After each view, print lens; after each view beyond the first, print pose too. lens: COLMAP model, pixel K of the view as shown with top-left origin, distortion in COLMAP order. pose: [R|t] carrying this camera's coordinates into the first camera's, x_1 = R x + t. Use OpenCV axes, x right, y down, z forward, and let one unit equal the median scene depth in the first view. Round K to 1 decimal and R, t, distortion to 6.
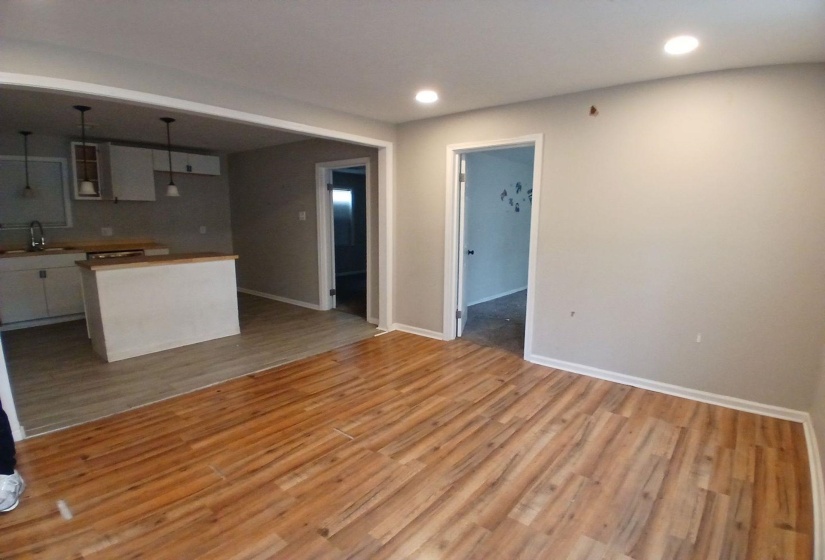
lens RADIAL K [[401.2, 0, 412.4], [0, 401.2, 278.1], [0, 0, 1]] dist [-0.042884, -0.003162]
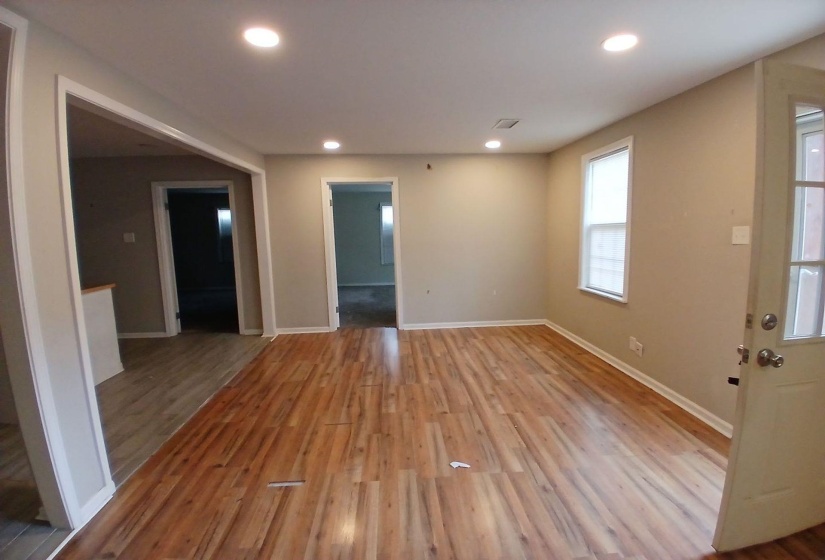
lens RADIAL K [[401.2, 0, 407.5], [0, 401.2, 278.7], [0, 0, 1]] dist [-0.042884, -0.003162]
pose [[0.730903, -0.099663, 0.675165, -0.754848], [0.123680, 0.992242, 0.012577, 0.005209], [-0.671181, 0.074311, 0.737559, -0.126823]]
